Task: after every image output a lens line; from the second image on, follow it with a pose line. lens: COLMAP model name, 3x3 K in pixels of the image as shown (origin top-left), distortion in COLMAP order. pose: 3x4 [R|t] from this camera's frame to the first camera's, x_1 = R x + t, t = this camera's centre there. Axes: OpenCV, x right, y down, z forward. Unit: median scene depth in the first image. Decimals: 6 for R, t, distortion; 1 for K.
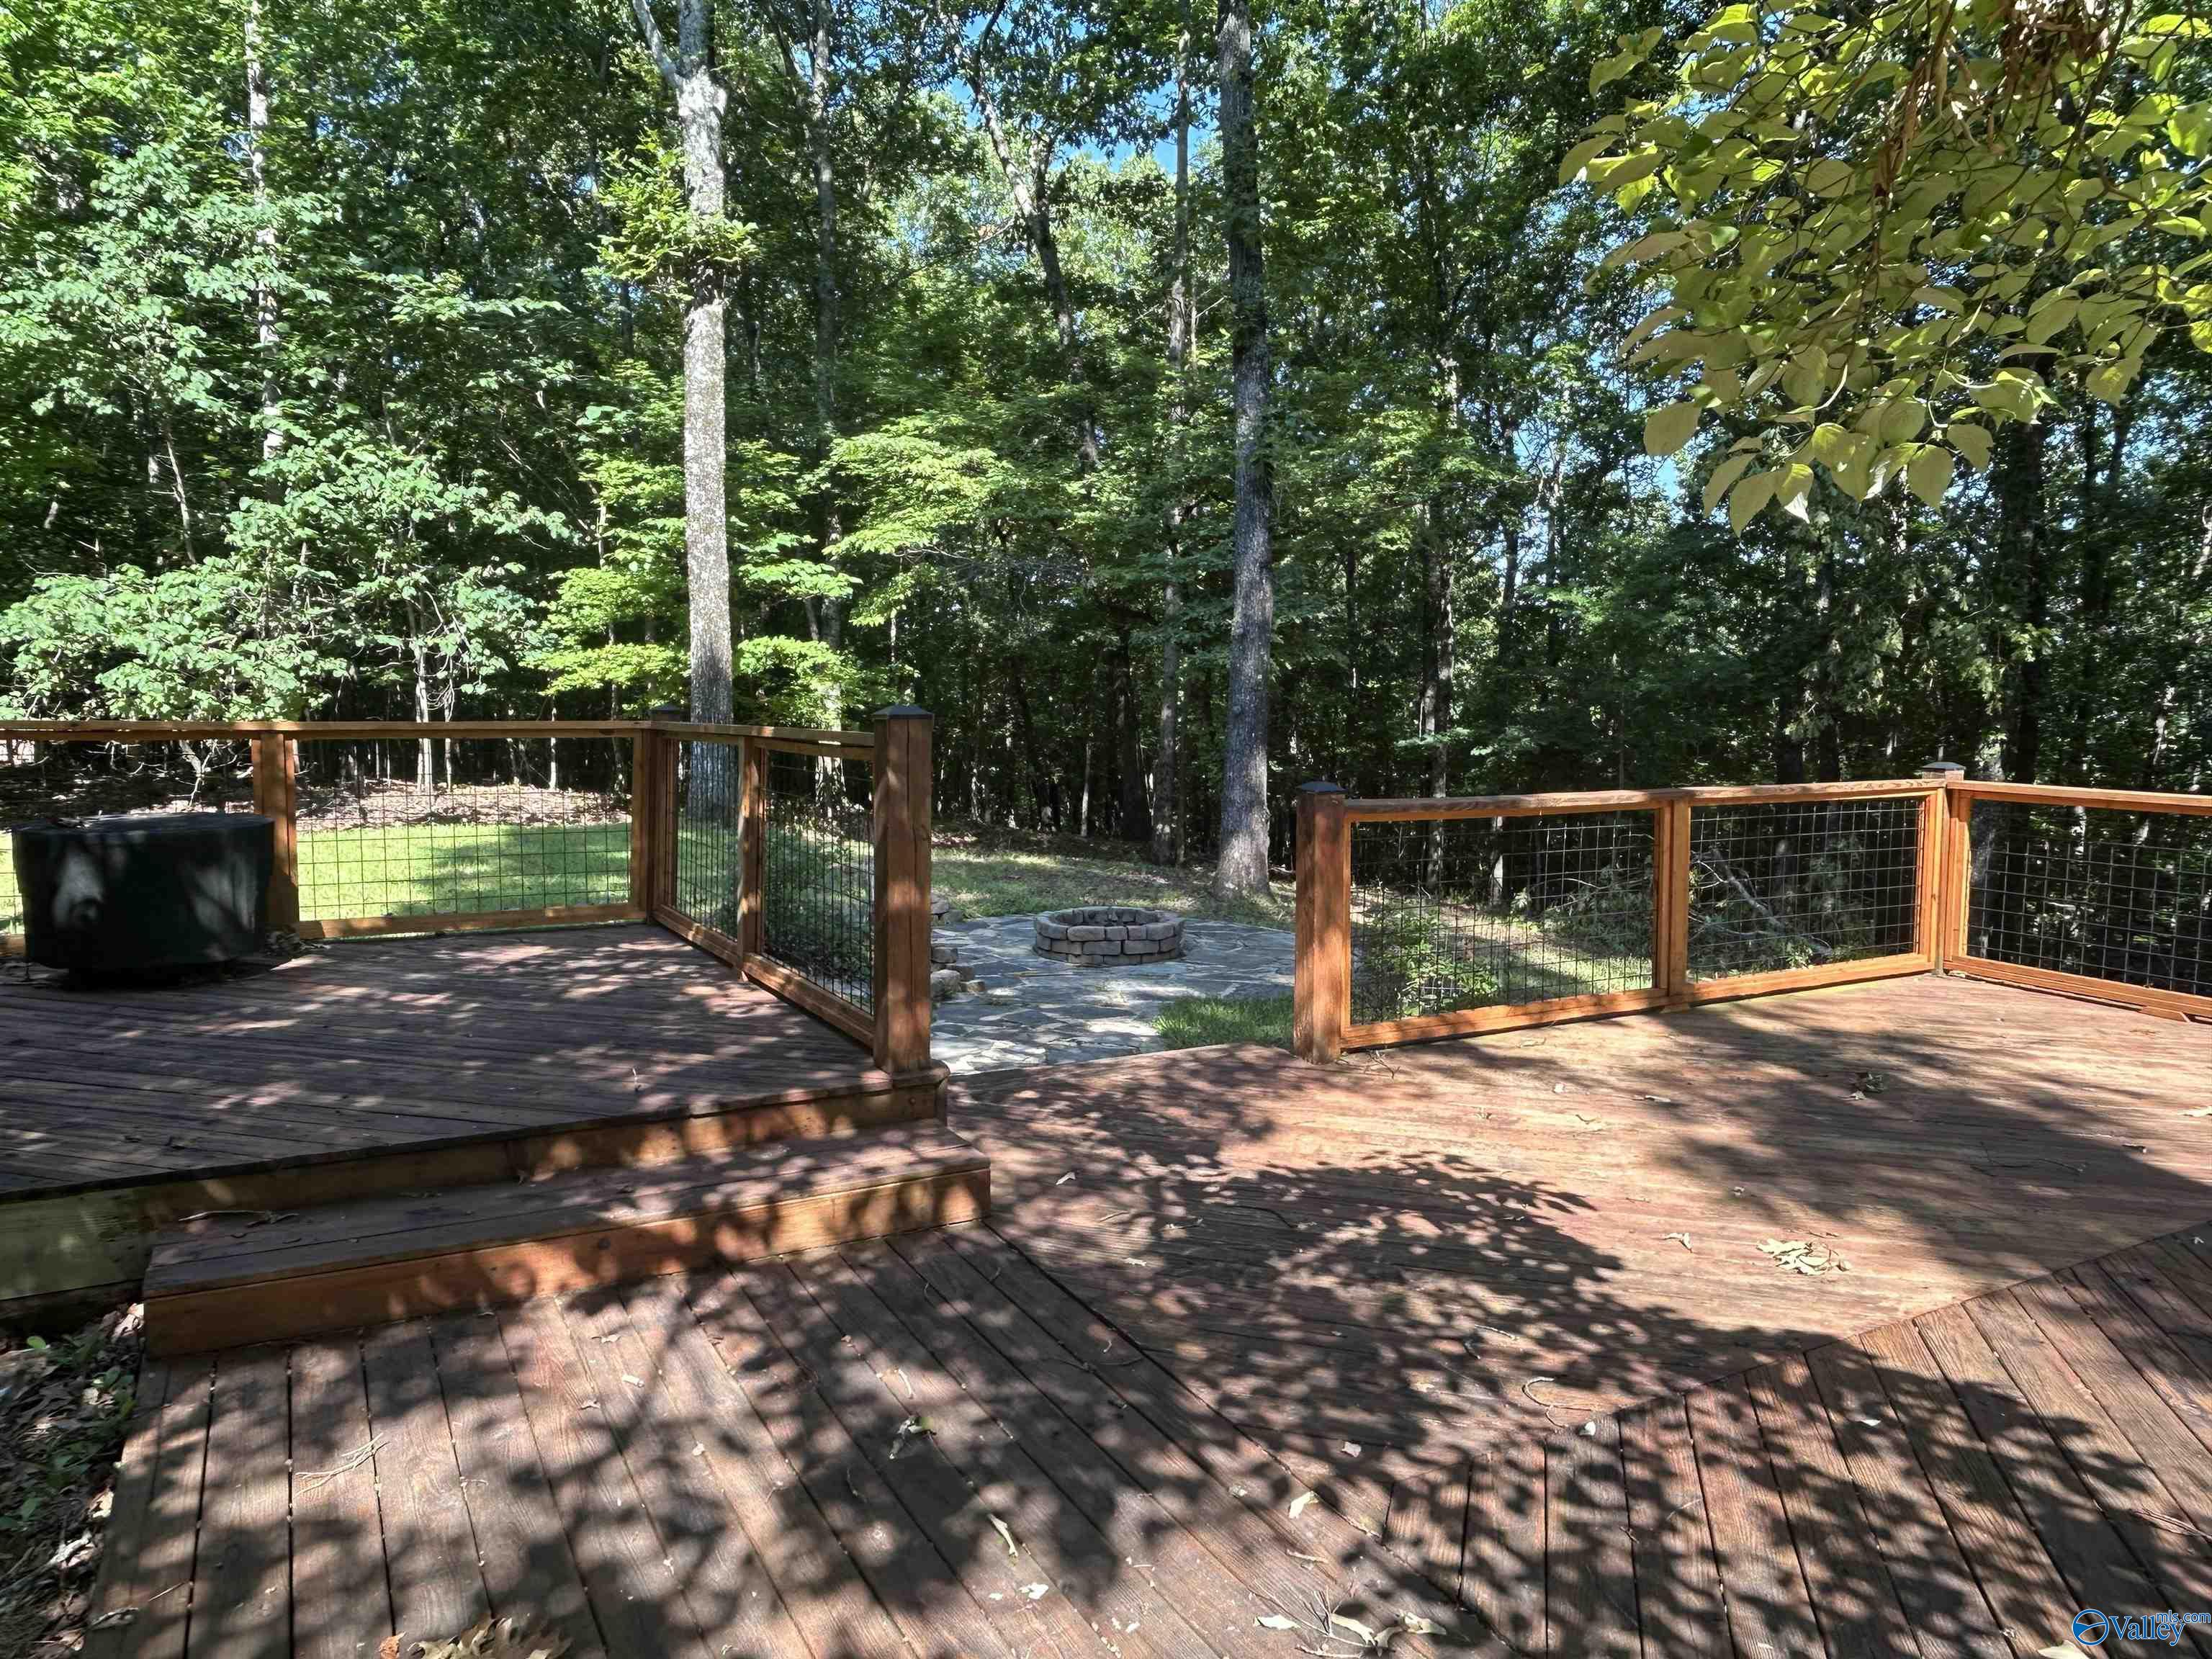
lens RADIAL K [[1498.5, 0, 1120.0], [0, 1498.5, 834.8], [0, 0, 1]] dist [0.005389, -0.007725]
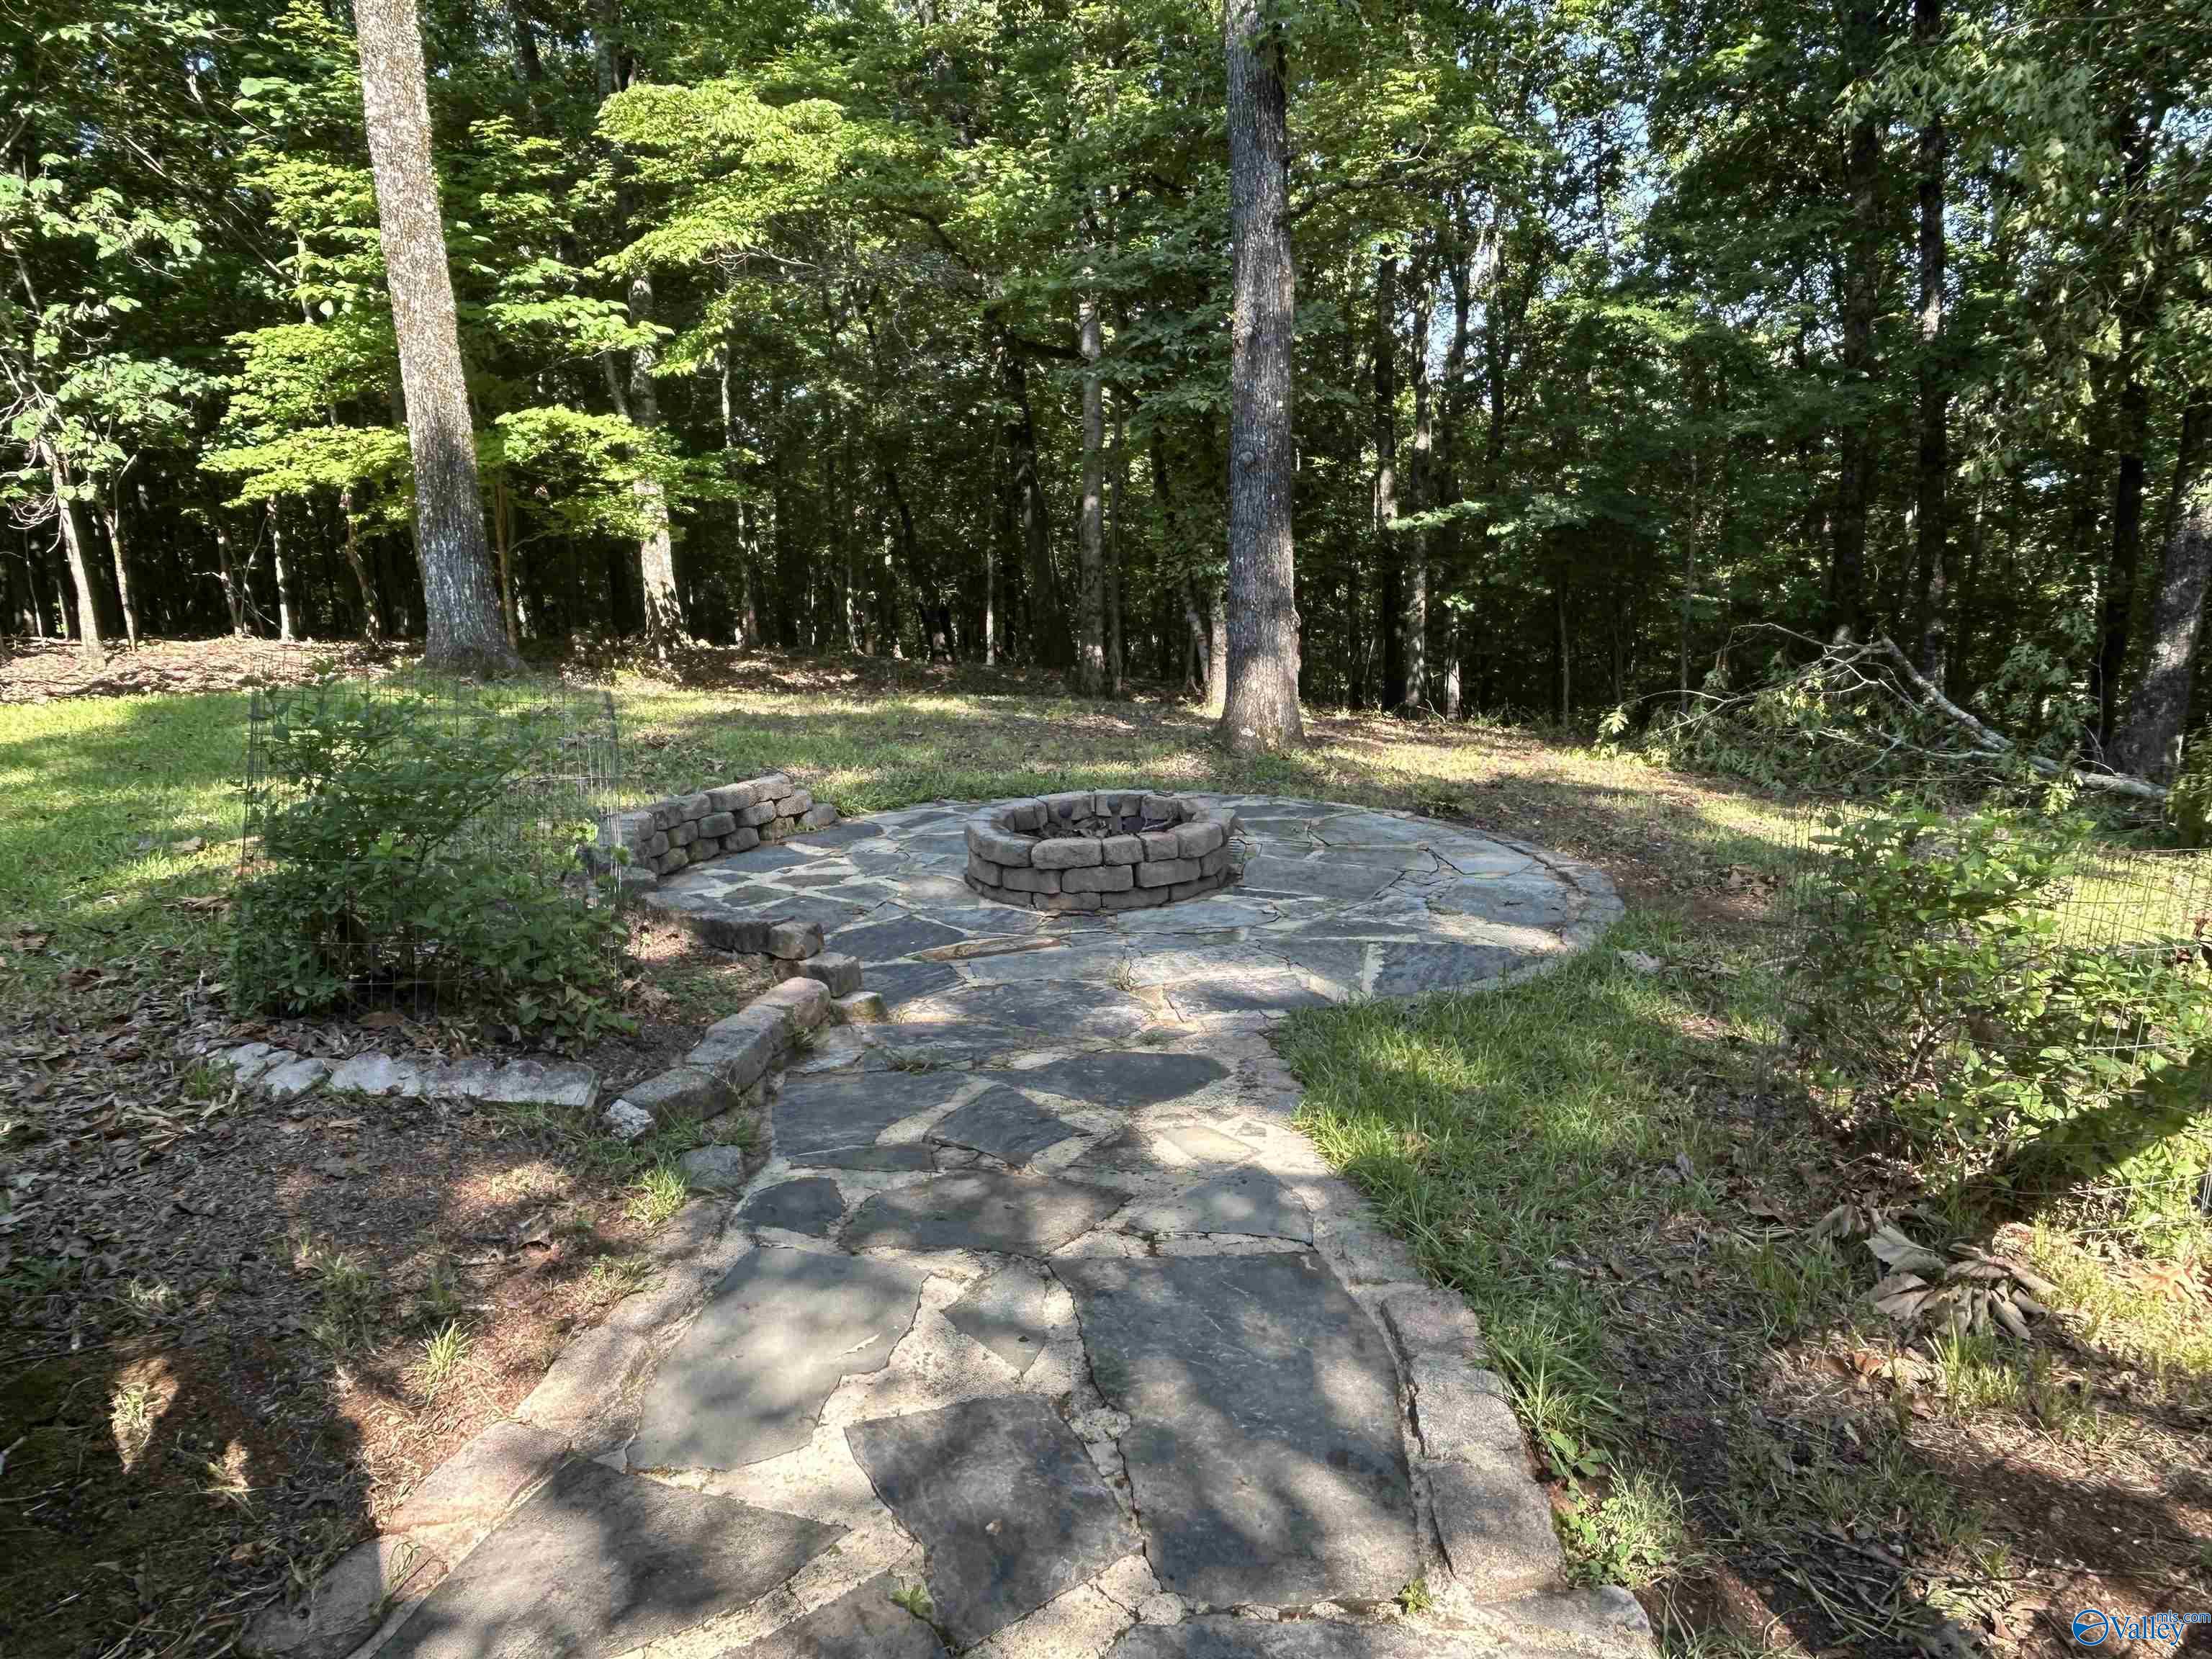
lens RADIAL K [[1498.5, 0, 1117.2], [0, 1498.5, 833.2], [0, 0, 1]] dist [0.005389, -0.007725]
pose [[0.995996, -0.059866, 0.066393, -0.023197], [0.051690, 0.991587, 0.118677, -0.002501], [-0.072939, -0.114770, 0.990711, 0.273138]]
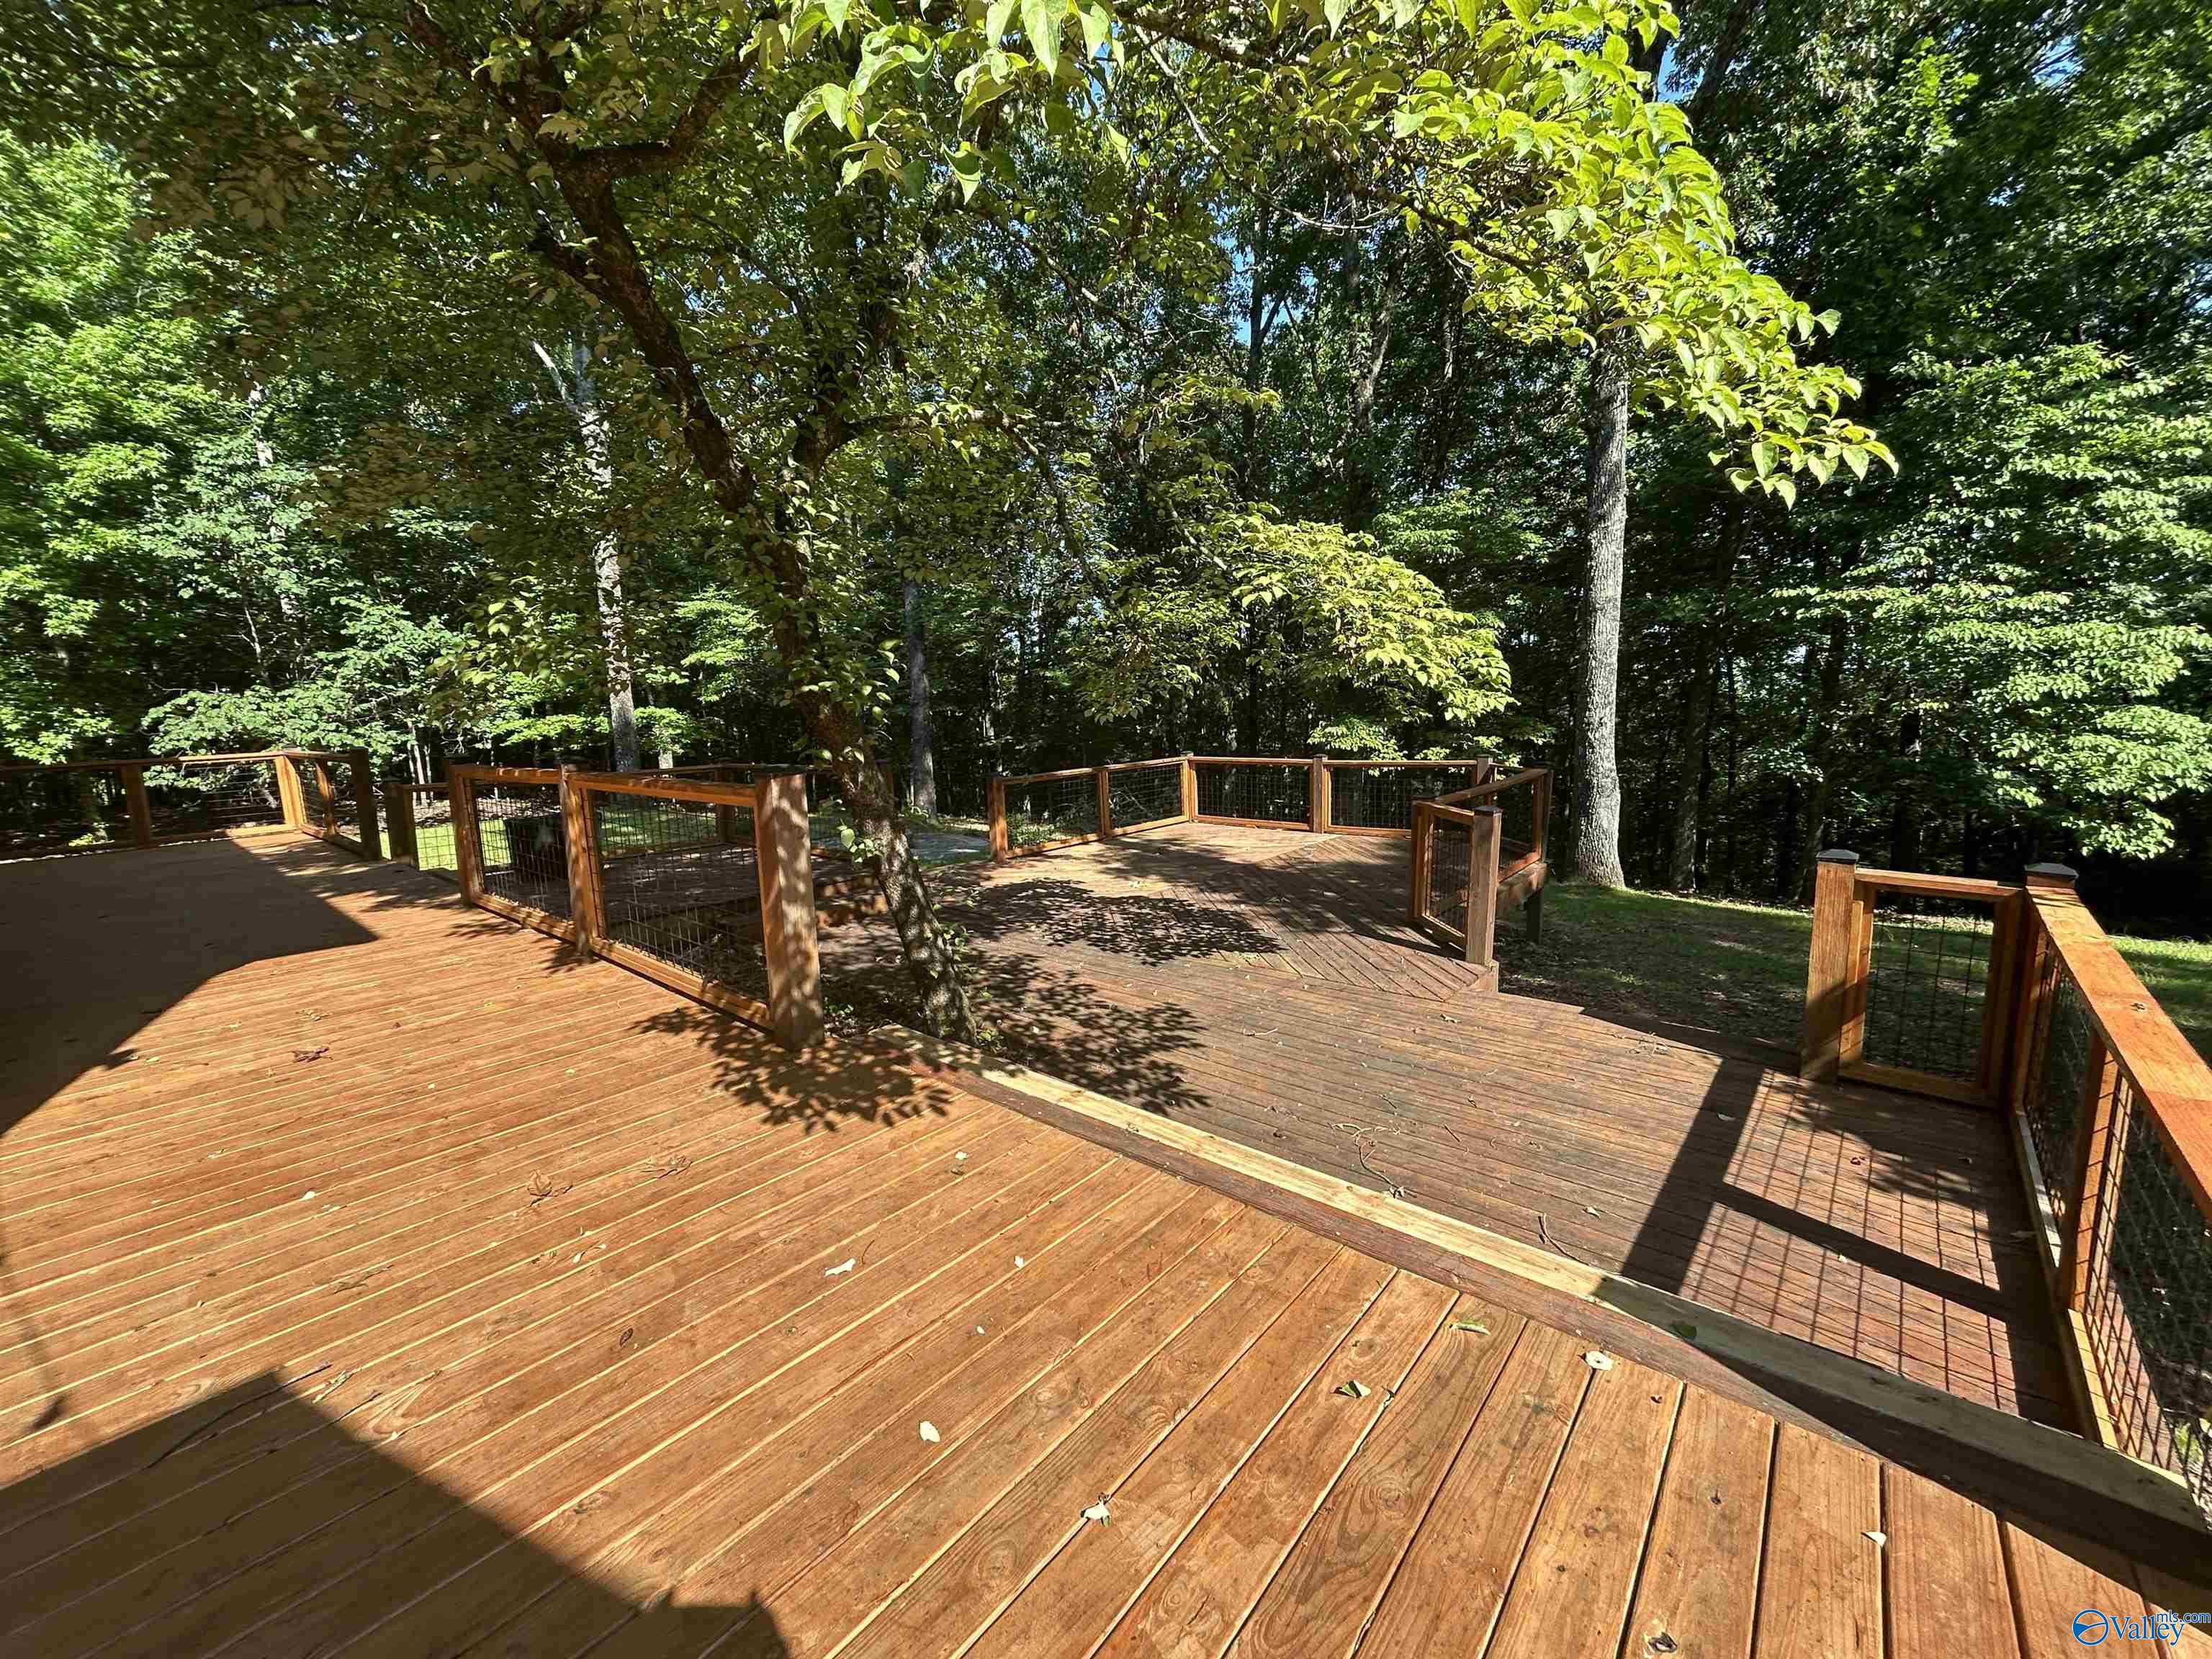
lens RADIAL K [[889.0, 0, 1105.5], [0, 889.0, 830.8], [0, 0, 1]] dist [-0.000512, -0.000018]
pose [[0.939086, -0.085753, 0.332813, -0.084237], [0.071541, 0.995934, 0.054751, 0.000672], [-0.336155, -0.027606, 0.941402, -0.255005]]
